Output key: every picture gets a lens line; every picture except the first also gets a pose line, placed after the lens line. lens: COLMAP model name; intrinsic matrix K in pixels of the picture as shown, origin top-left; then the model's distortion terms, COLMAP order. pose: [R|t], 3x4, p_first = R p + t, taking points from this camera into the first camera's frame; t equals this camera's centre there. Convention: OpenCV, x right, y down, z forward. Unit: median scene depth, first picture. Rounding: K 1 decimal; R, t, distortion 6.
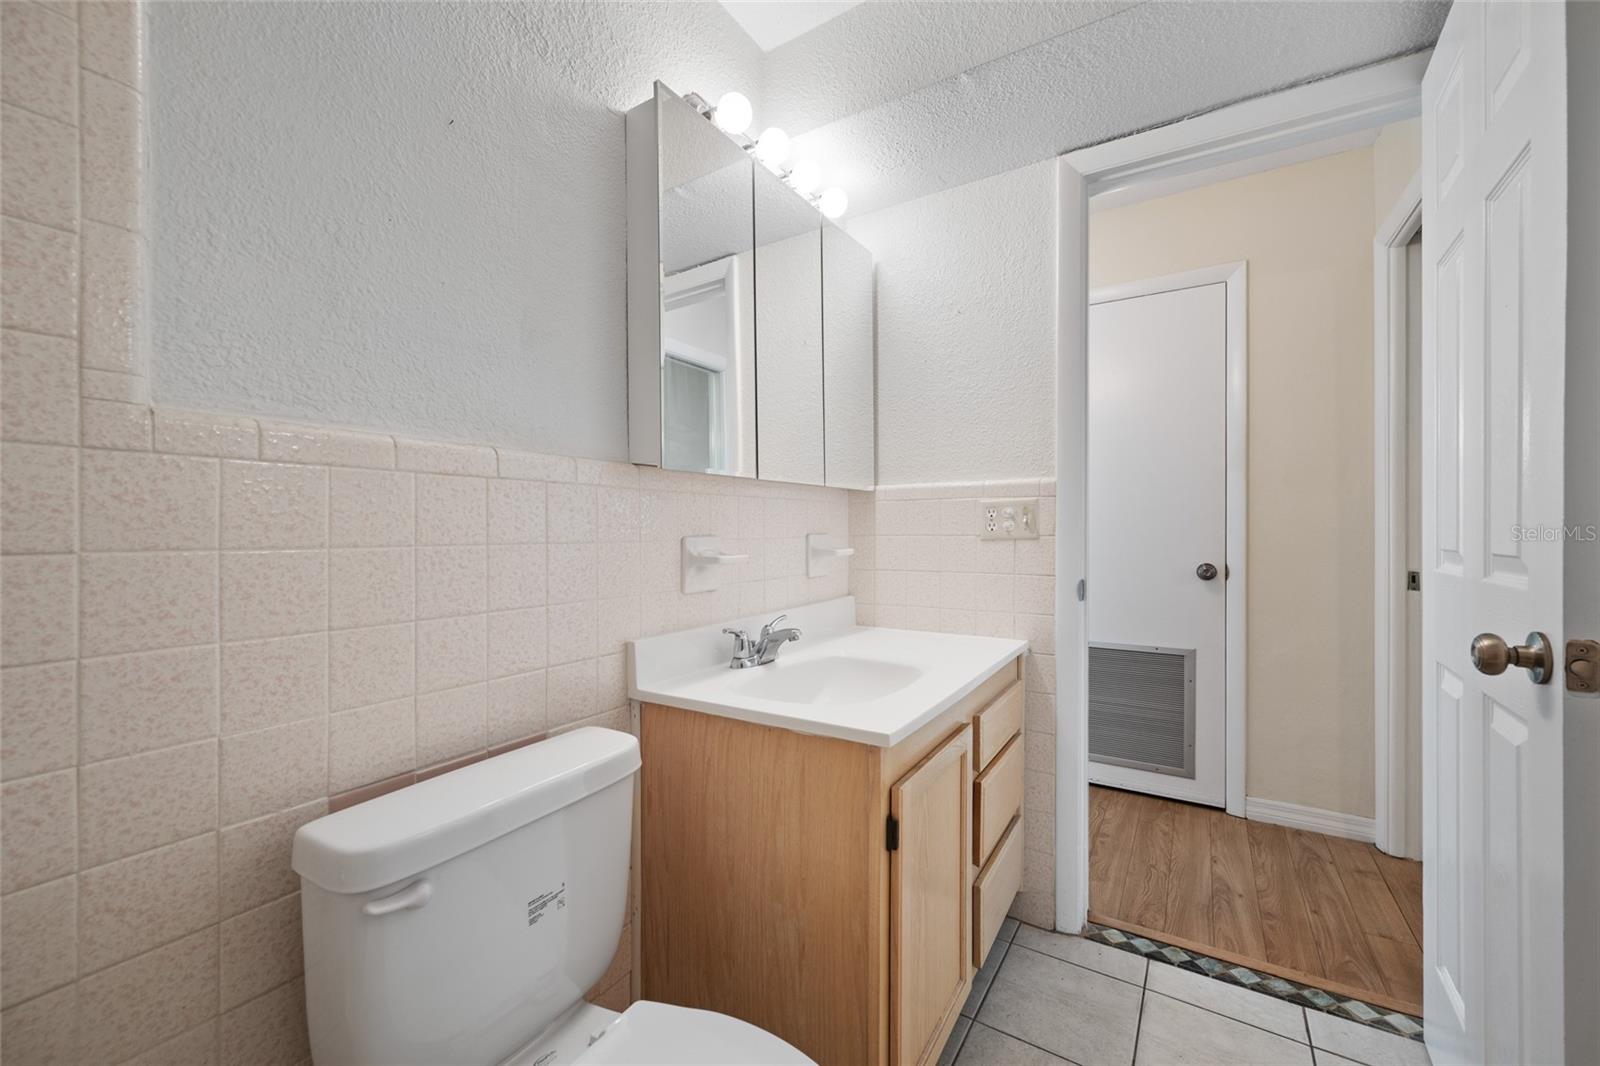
lens RADIAL K [[641.0, 0, 799.8], [0, 641.0, 530.9], [0, 0, 1]] dist [0.001085, 0.000327]
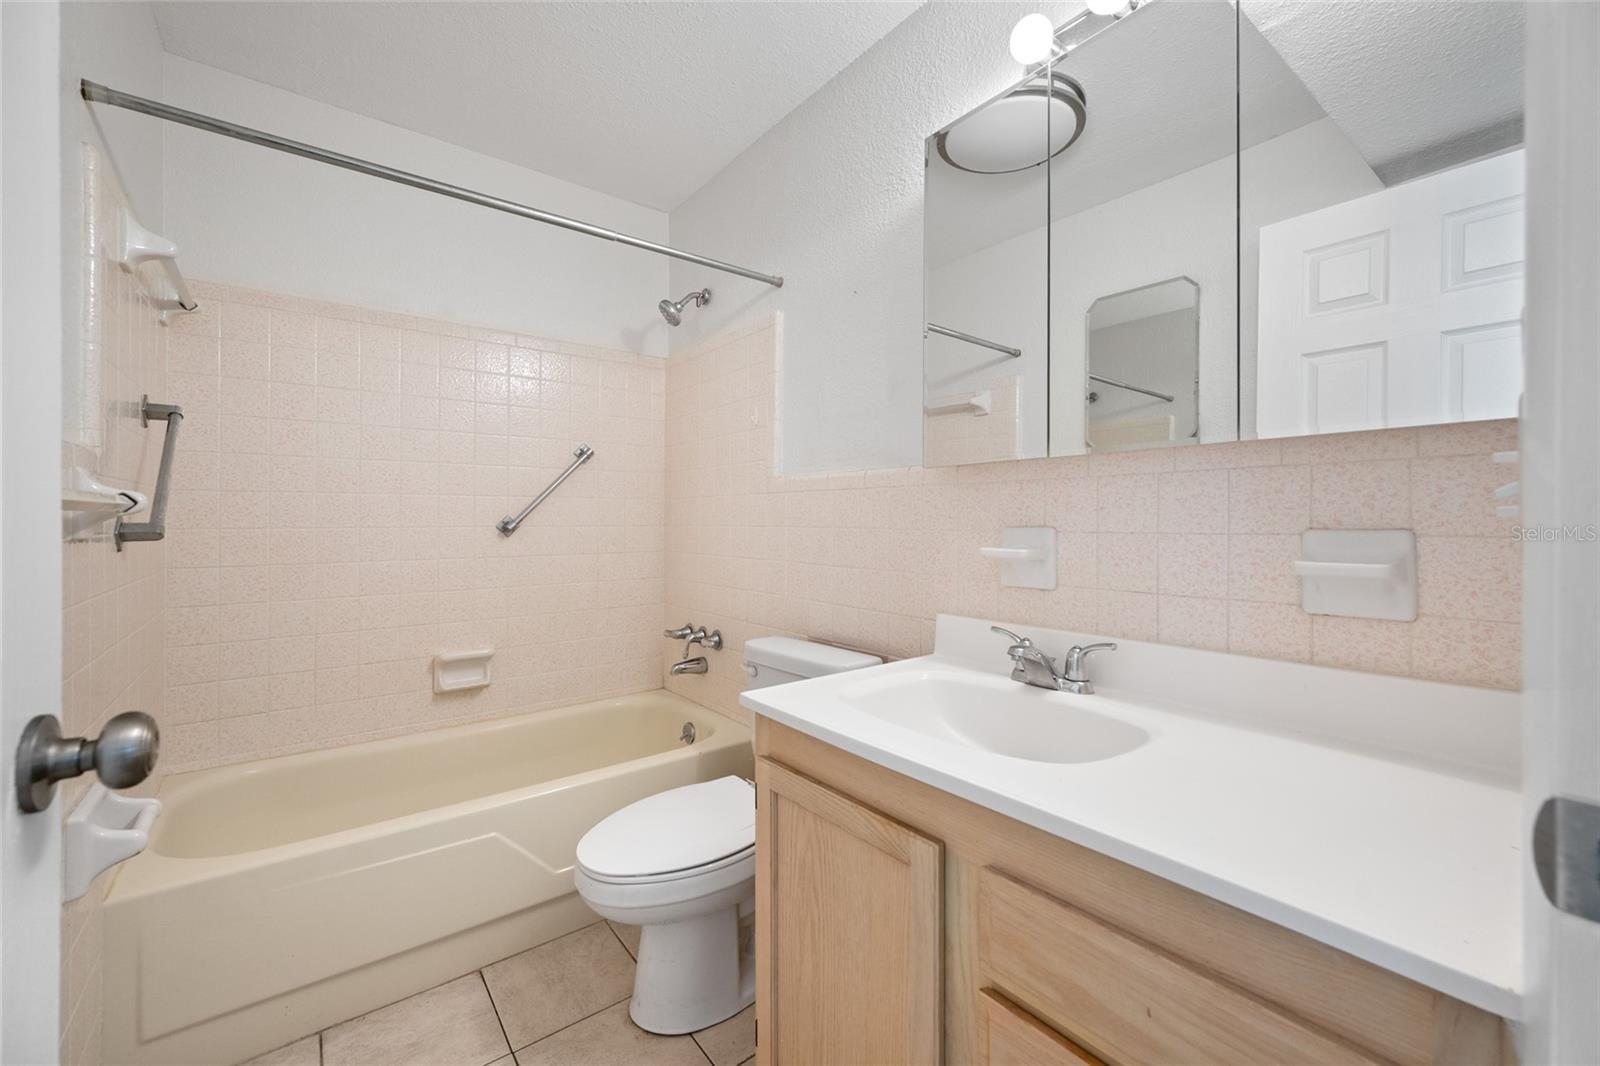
lens RADIAL K [[641.0, 0, 799.8], [0, 641.0, 530.9], [0, 0, 1]] dist [0.001085, 0.000327]
pose [[-0.328774, 0.010342, -0.944352, 0.815979], [-0.007870, 0.999875, 0.013690, 0.003049], [0.944376, 0.011933, -0.328652, 1.006140]]
